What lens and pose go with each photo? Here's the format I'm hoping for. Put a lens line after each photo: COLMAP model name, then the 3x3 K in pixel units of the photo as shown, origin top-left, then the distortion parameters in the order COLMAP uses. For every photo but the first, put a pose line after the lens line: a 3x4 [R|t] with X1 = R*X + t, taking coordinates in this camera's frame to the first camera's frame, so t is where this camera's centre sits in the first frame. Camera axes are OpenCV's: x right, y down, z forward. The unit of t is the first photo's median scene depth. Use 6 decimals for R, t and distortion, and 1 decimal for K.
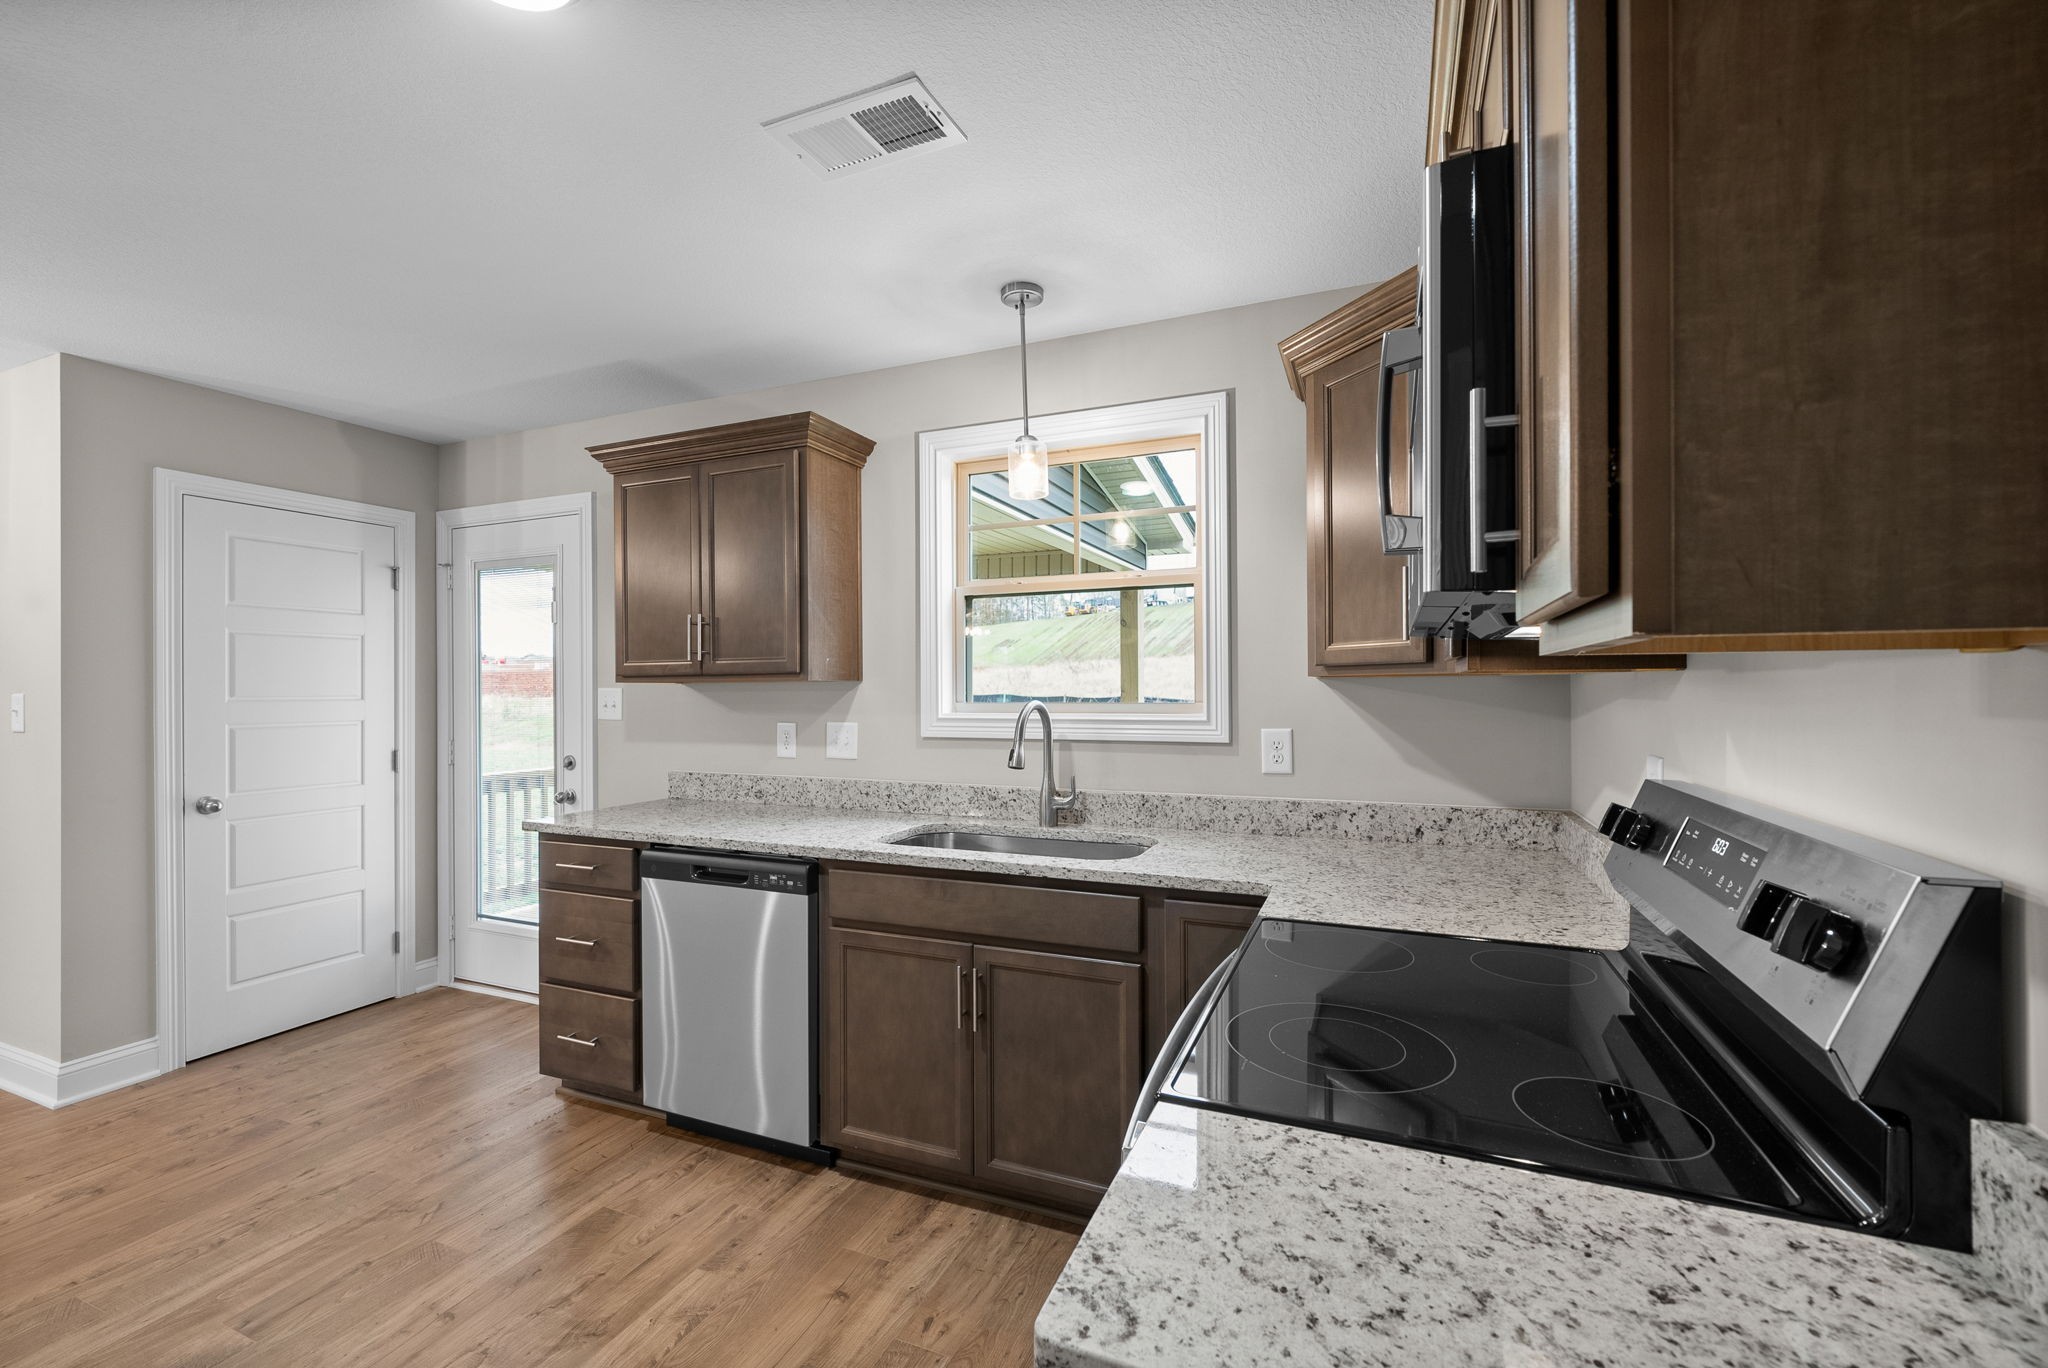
lens RADIAL K [[869.7, 0, 1012.8], [0, 869.7, 684.3], [0, 0, 1]] dist [-0.000074, 0.000282]
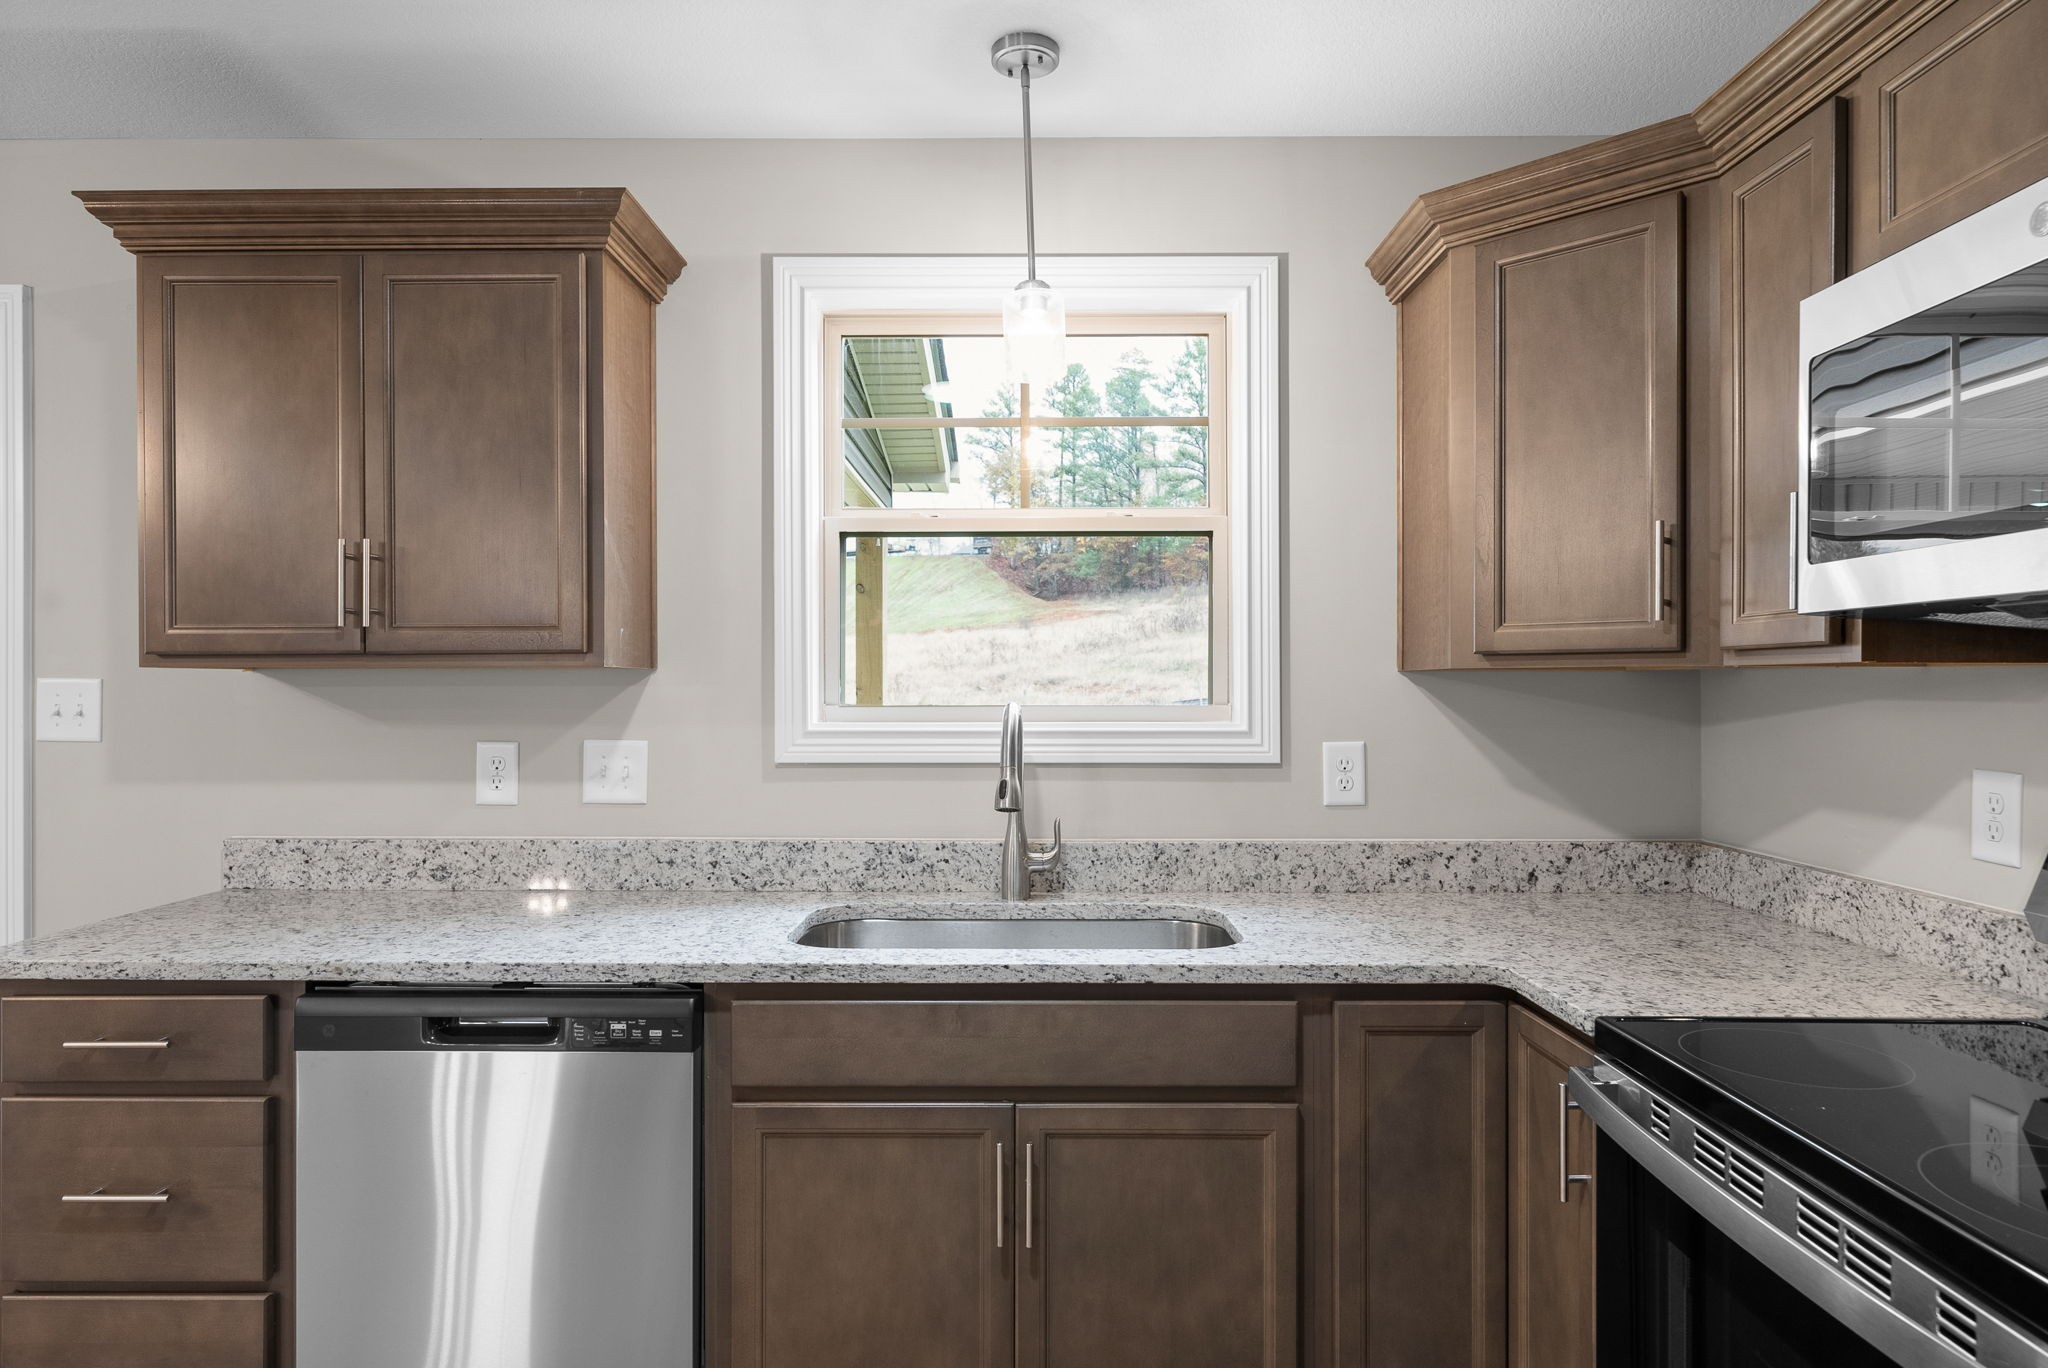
lens RADIAL K [[1223.8, 0, 1015.6], [0, 1223.8, 680.0], [0, 0, 1]] dist [0.005536, -0.000210]
pose [[0.921508, 0.006445, 0.388306, -0.322021], [-0.006655, 0.999978, -0.000805, 0.003110], [-0.388302, -0.001843, 0.921530, 0.179902]]
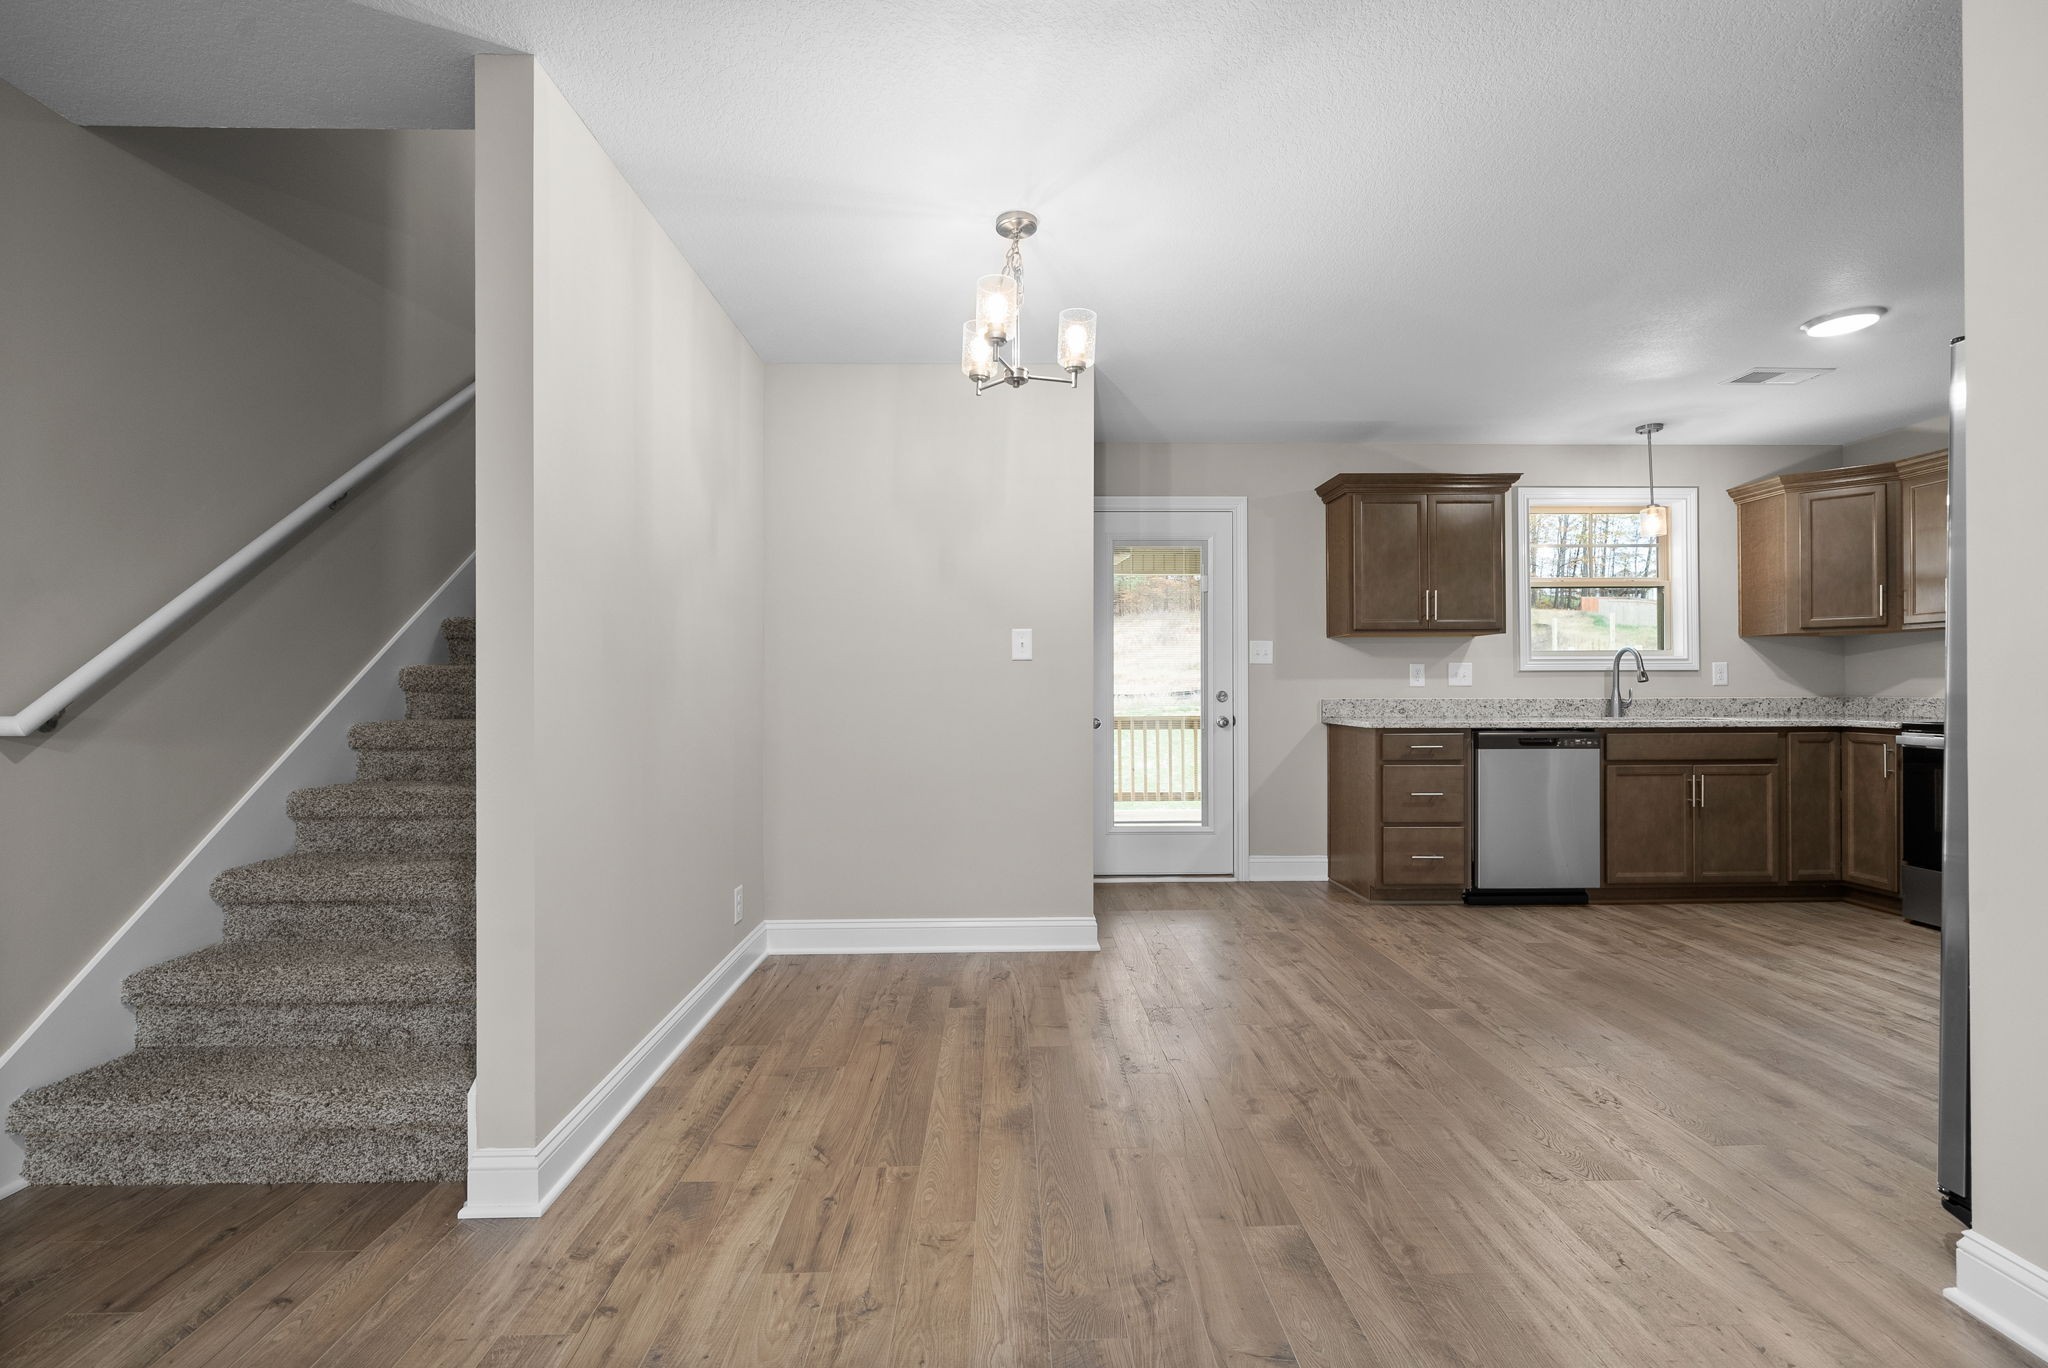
lens RADIAL K [[885.1, 0, 1017.7], [0, 885.1, 688.0], [0, 0, 1]] dist [0.000240, 0.000034]
pose [[0.909189, 0.000209, 0.416384, -1.928621], [-0.002748, 0.999981, 0.005499, 0.099638], [-0.416375, -0.006144, 0.909172, -0.157615]]
